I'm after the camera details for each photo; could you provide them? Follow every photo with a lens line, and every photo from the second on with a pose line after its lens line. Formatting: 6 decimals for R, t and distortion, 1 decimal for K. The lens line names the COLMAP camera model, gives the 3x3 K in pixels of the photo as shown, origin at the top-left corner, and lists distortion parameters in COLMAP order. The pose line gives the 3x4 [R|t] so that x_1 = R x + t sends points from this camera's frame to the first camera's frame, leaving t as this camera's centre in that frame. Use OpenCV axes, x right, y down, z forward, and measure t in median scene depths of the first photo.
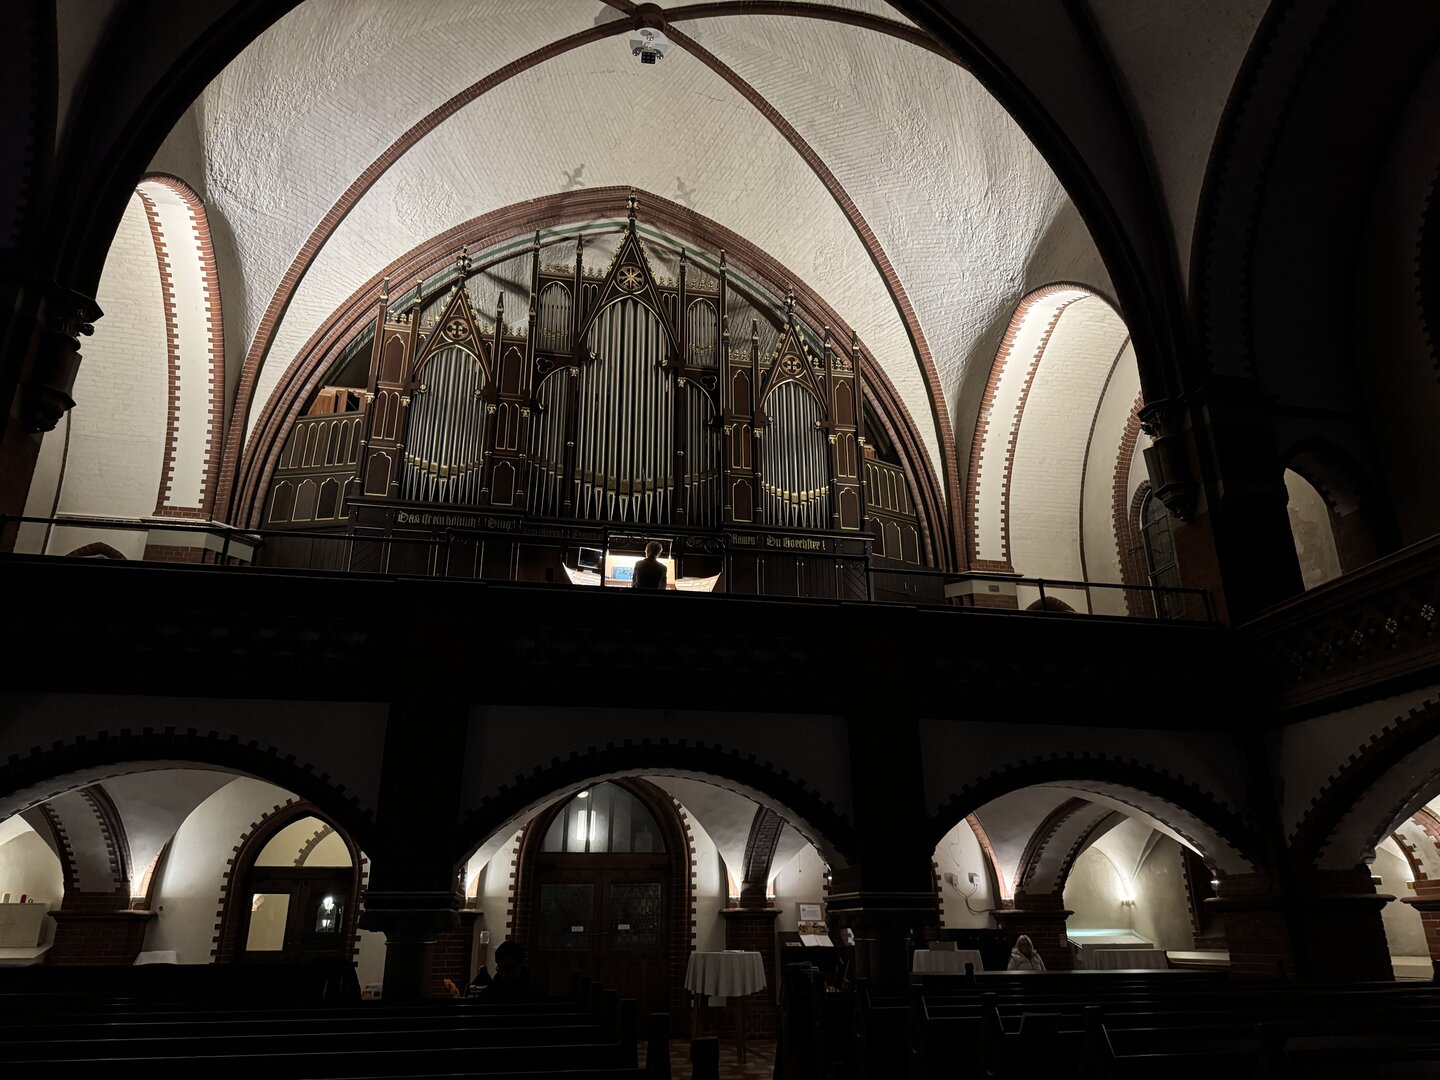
lens RADIAL K [[1012.1, 0, 720.0], [0, 1012.1, 540.0], [0, 0, 1]] dist [0.158698, -0.298754]
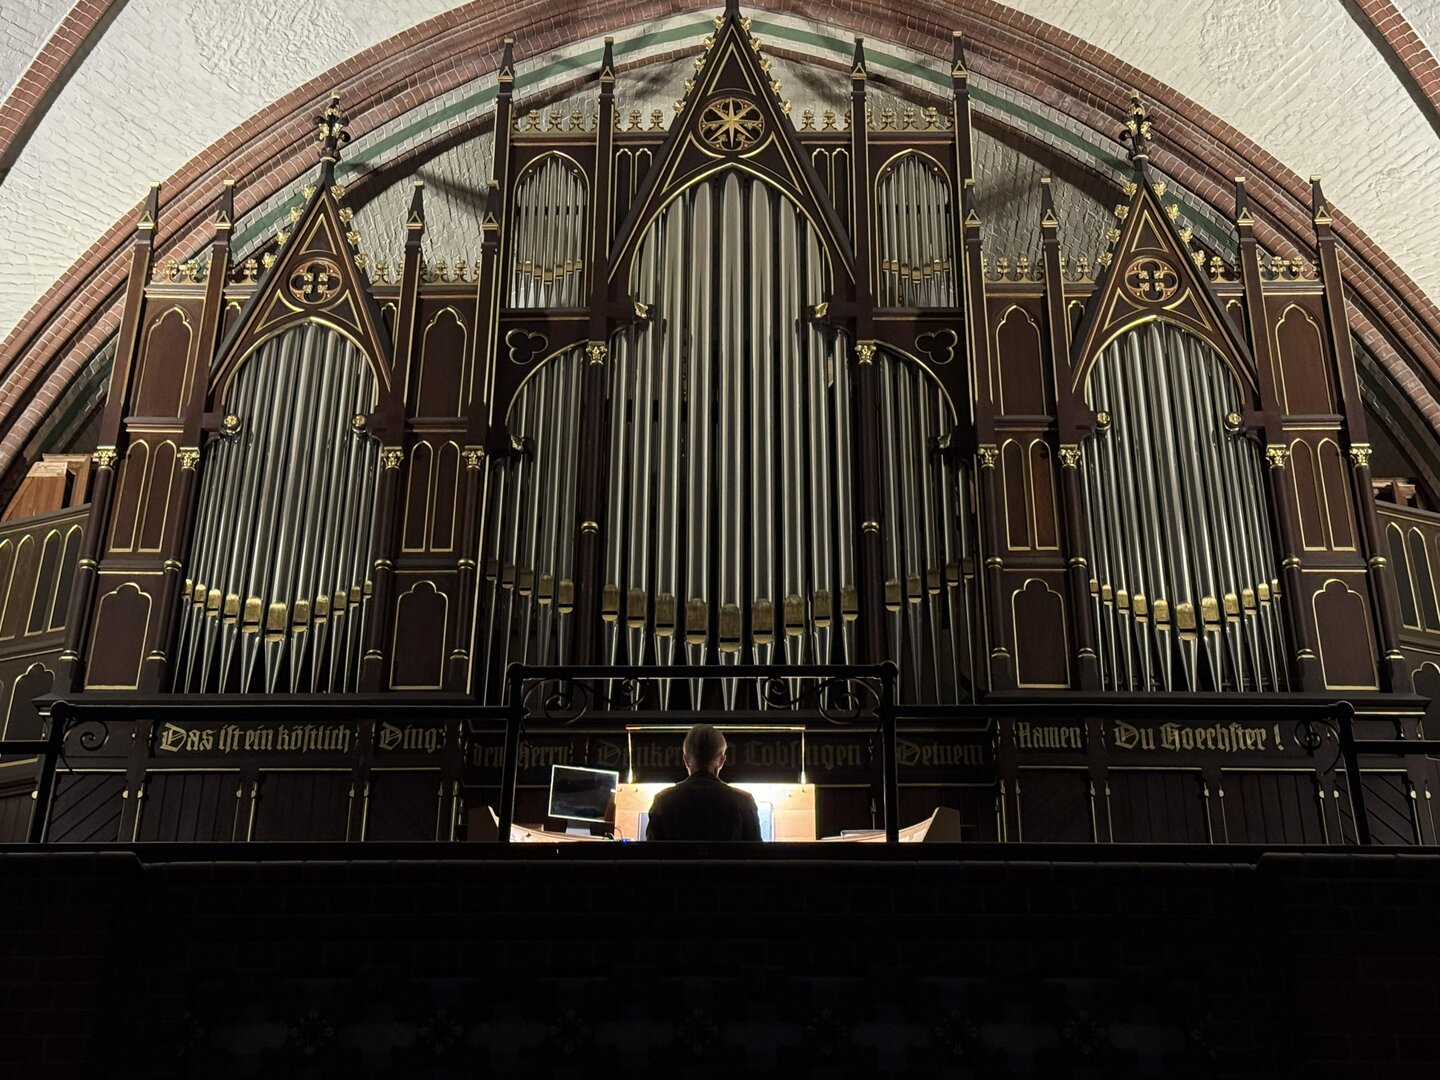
lens RADIAL K [[2131.9, 0, 720.0], [0, 2131.9, 540.0], [0, 0, 1]] dist [0.155530, -0.176519]
pose [[0.979153, -0.089401, -0.182393, 0.051411], [0.064007, 0.987987, -0.140655, 0.029463], [0.192777, 0.126049, 0.973113, 0.194444]]
